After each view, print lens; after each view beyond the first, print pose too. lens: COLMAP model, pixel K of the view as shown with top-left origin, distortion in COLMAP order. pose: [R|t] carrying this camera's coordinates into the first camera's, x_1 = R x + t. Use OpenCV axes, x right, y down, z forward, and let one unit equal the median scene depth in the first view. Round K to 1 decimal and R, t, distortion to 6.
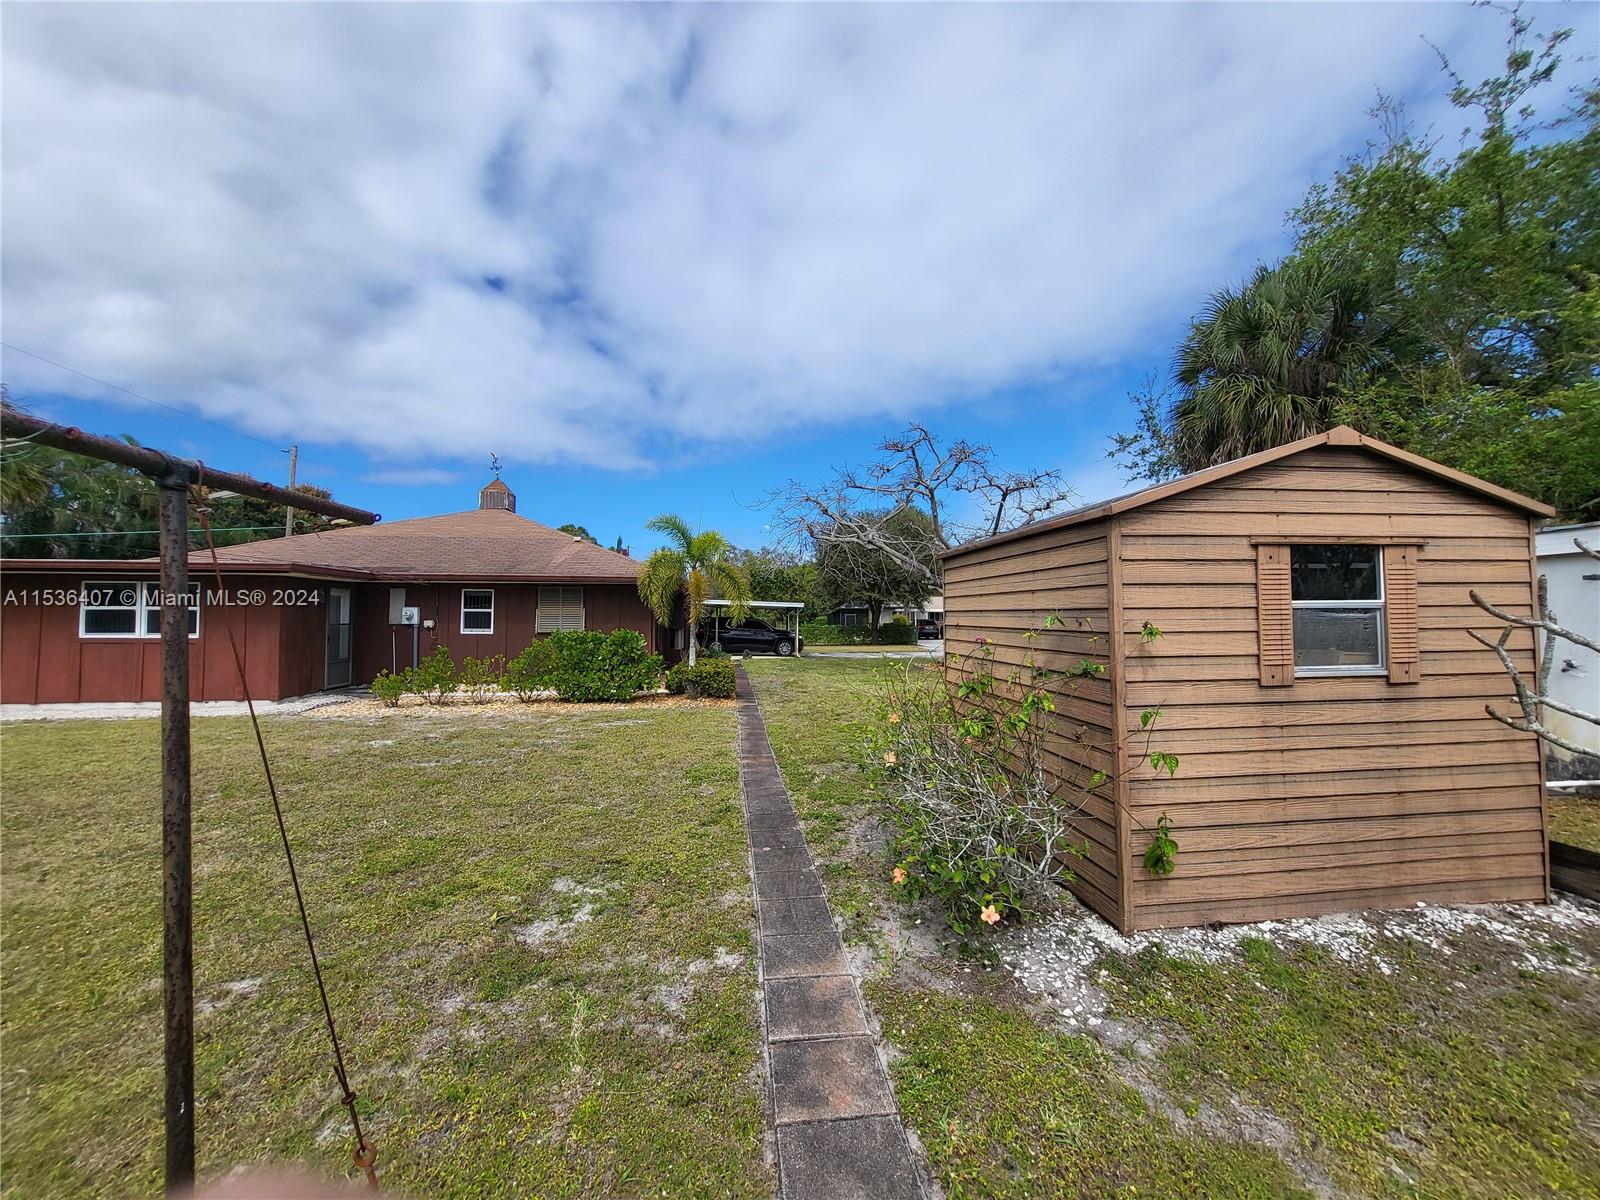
lens RADIAL K [[634.8, 0, 794.8], [0, 634.8, 596.0], [0, 0, 1]] dist [0.000886, -0.002061]
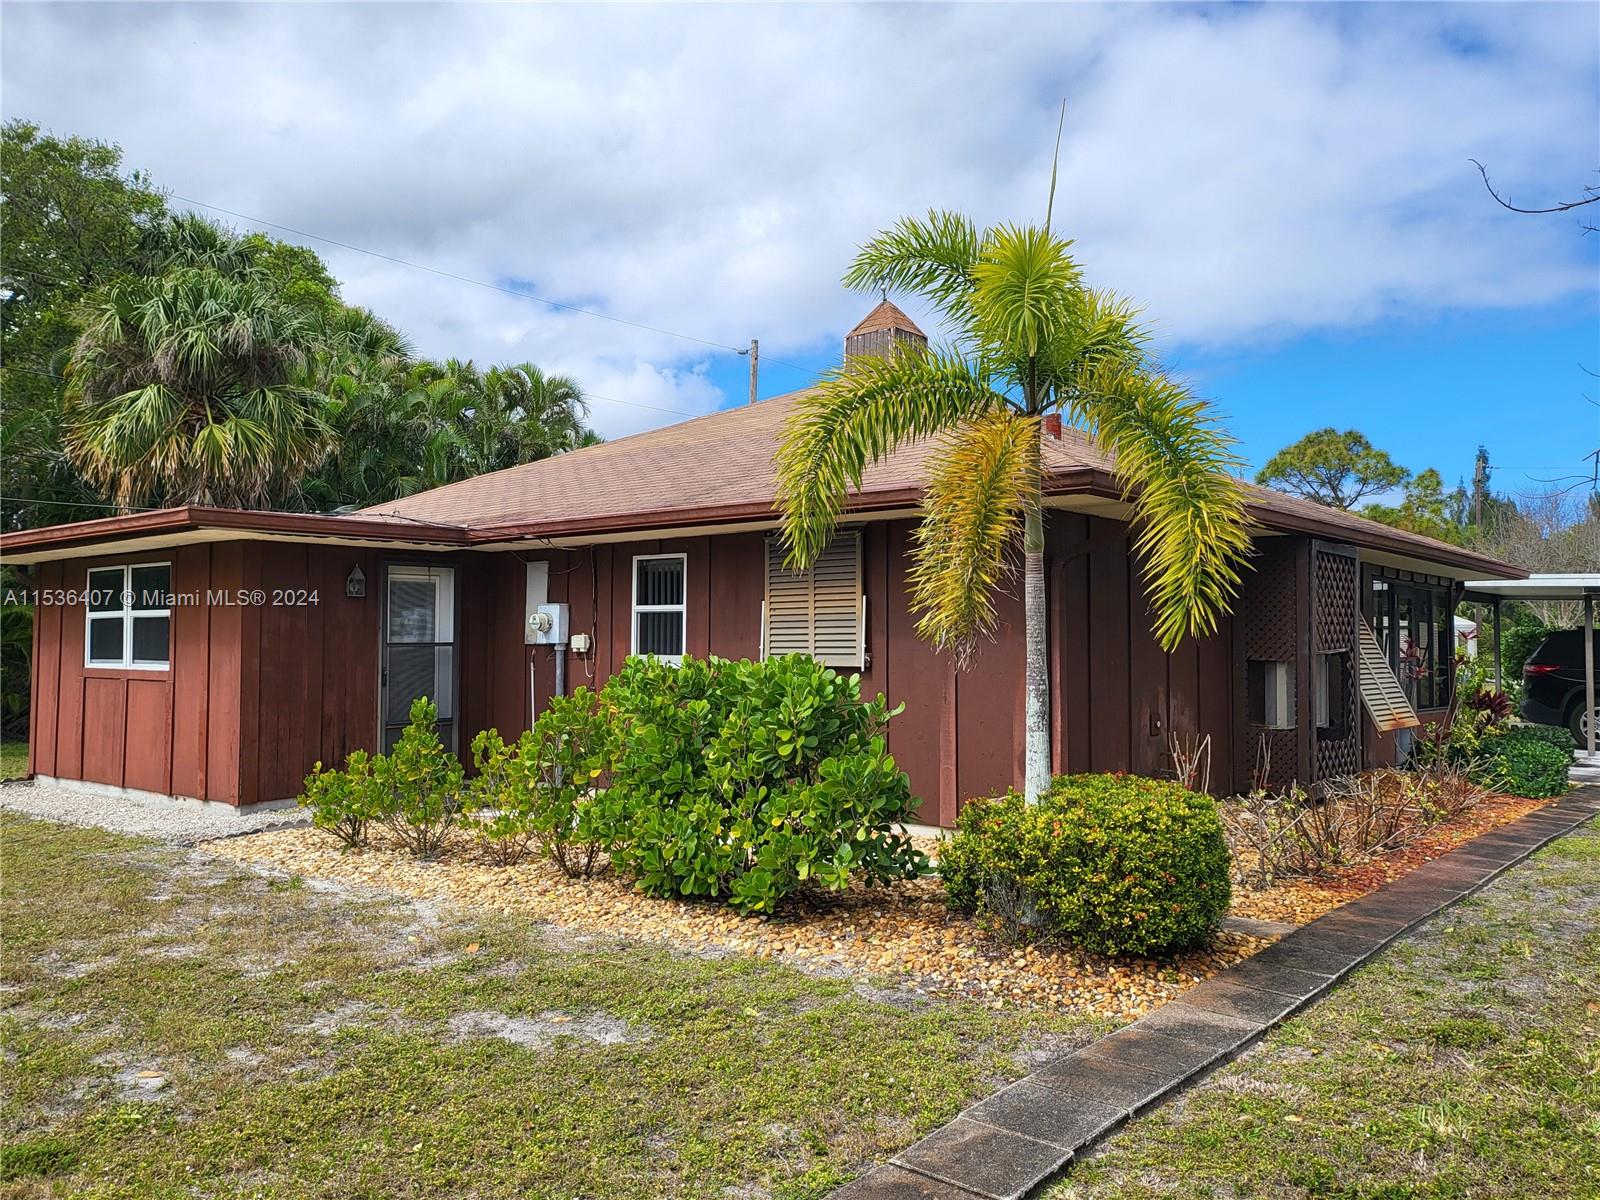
lens RADIAL K [[1230.5, 0, 797.4], [0, 1230.5, 611.3], [0, 0, 1]] dist [0.030804, -0.015663]
pose [[0.682851, -0.021082, -0.730254, 0.113159], [0.030822, 0.999525, -0.000034, 0.026790], [0.729908, -0.022484, 0.683176, 0.541584]]
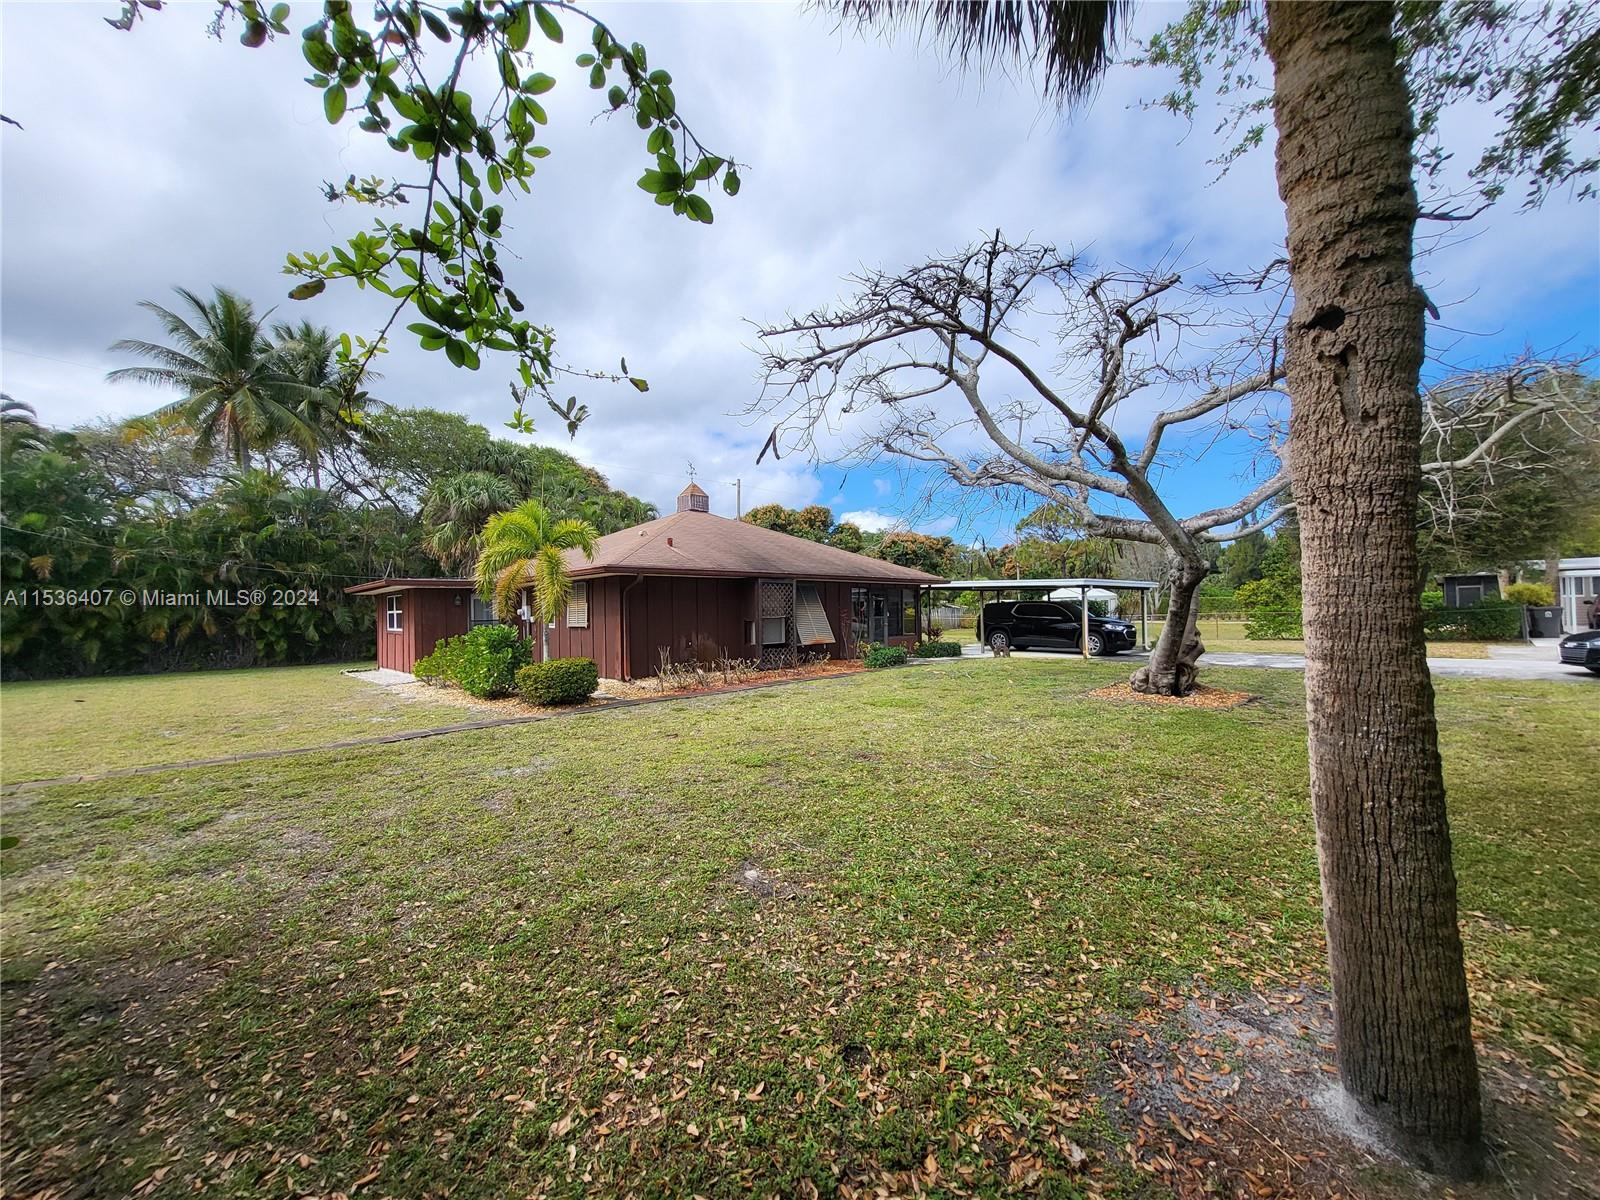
lens RADIAL K [[634.8, 0, 803.2], [0, 634.8, 594.4], [0, 0, 1]] dist [0.000886, -0.002061]
pose [[0.595550, -0.035242, -0.802545, 0.702900], [0.054039, 0.998532, -0.003748, 0.028458], [0.801498, -0.041136, 0.596580, 0.679751]]
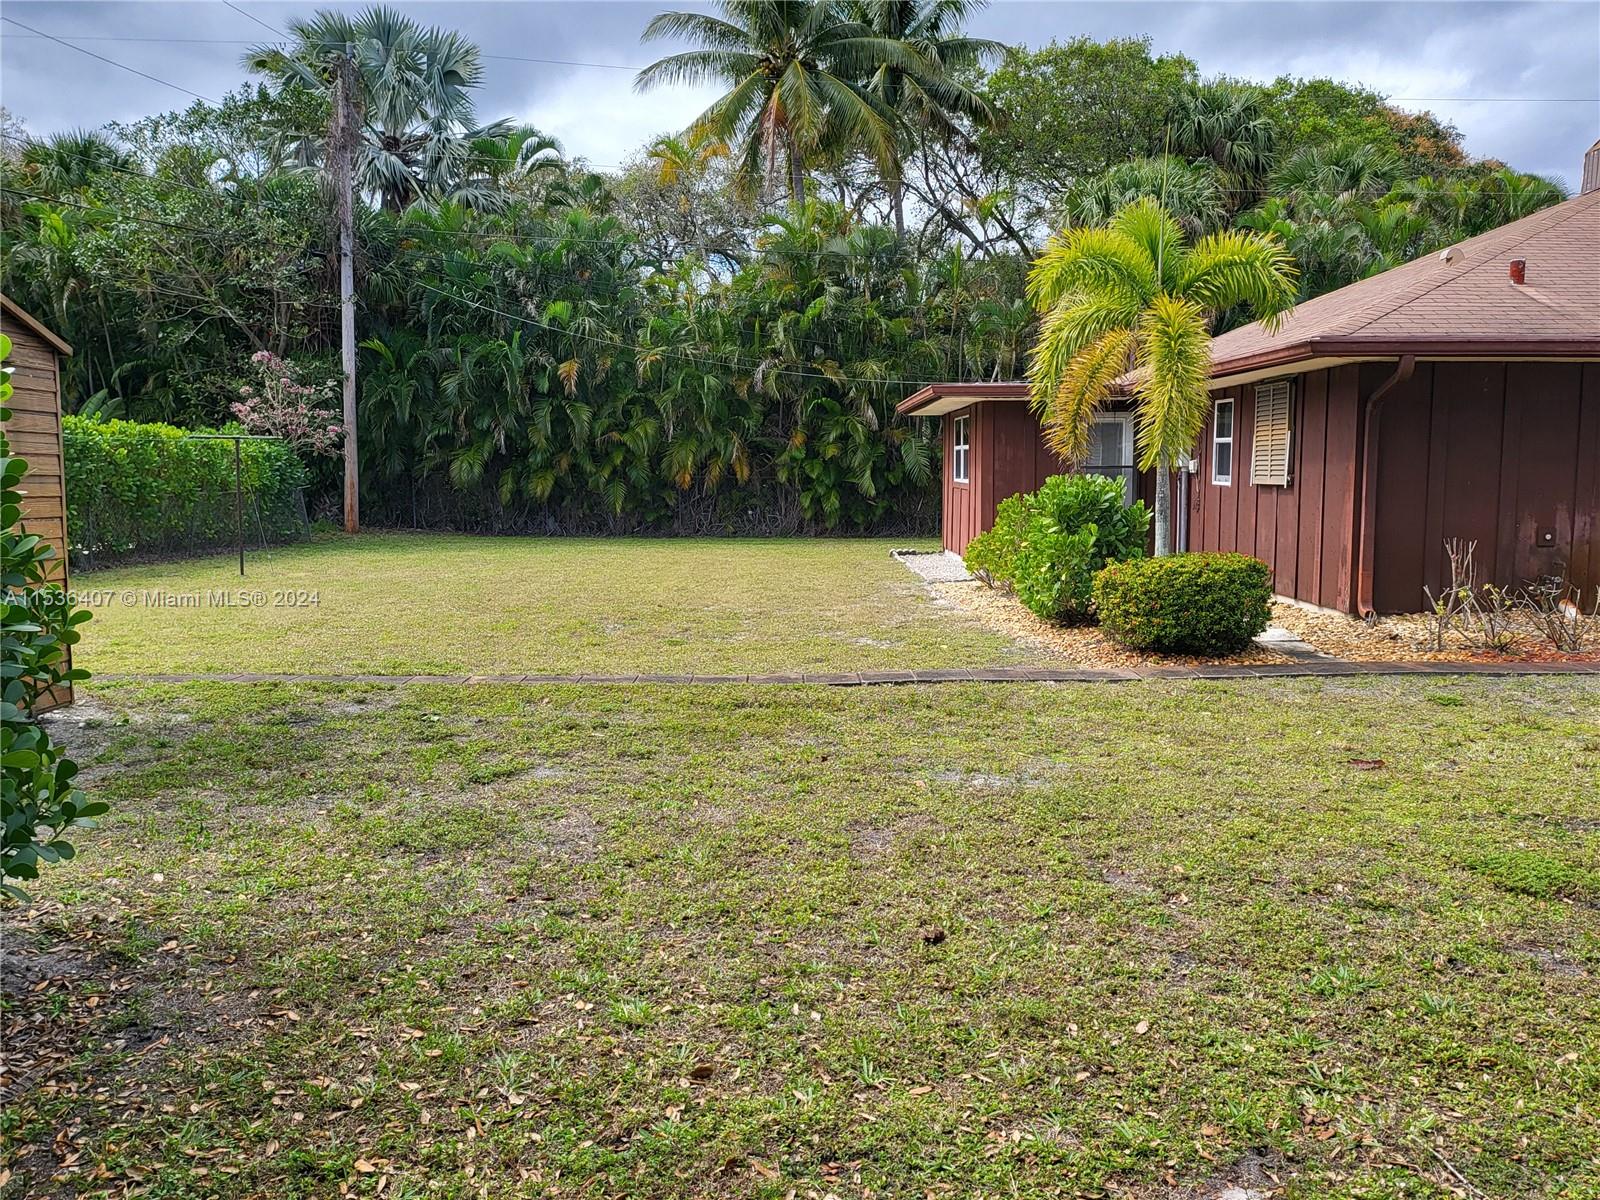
lens RADIAL K [[1349.7, 0, 824.9], [0, 1349.7, 600.2], [0, 0, 1]] dist [0.057333, -0.011275]
pose [[-0.105049, 0.097221, -0.989703, 0.664687], [0.038761, 0.994854, 0.093613, 0.036076], [0.993711, -0.028528, -0.108277, 0.787719]]
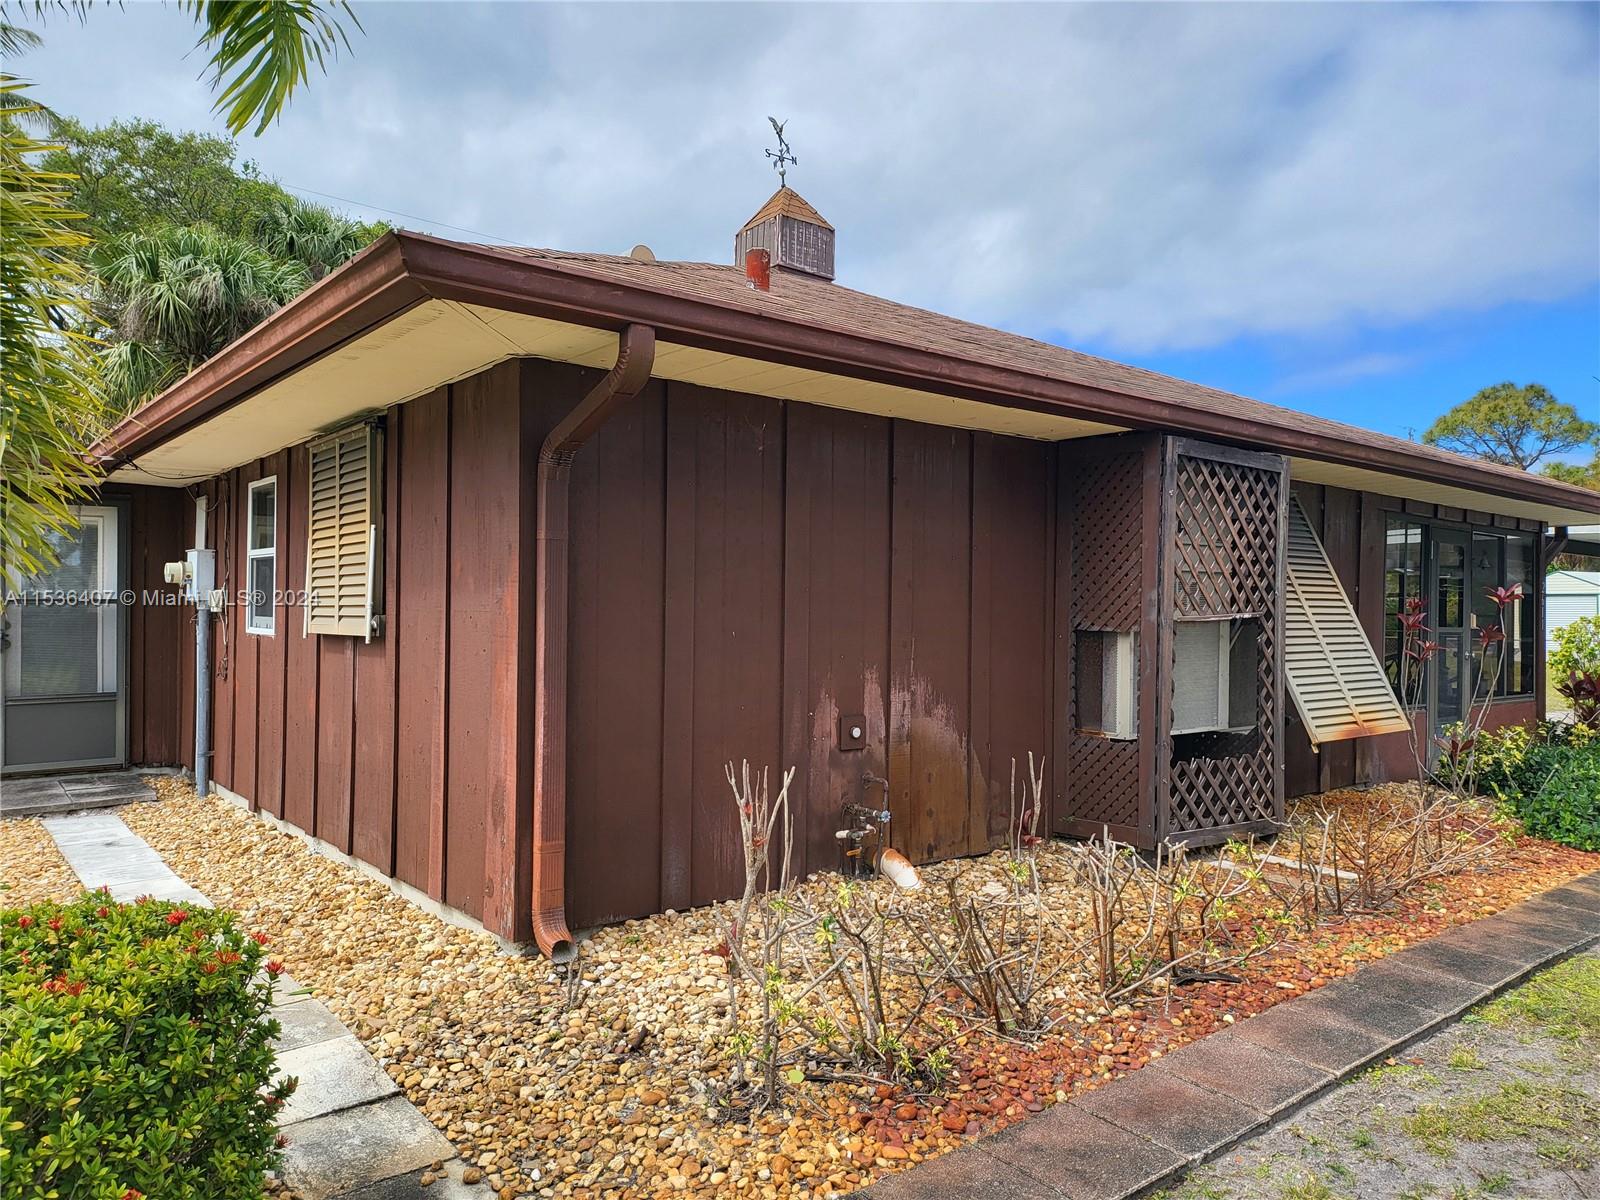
lens RADIAL K [[1120.2, 0, 820.6], [0, 1120.2, 574.5], [0, 0, 1]] dist [0.004526, -0.004443]
pose [[0.545685, -0.026036, -0.837586, 0.061705], [0.028589, 0.999514, -0.012444, 0.045931], [0.837503, -0.017155, 0.546164, 0.934127]]
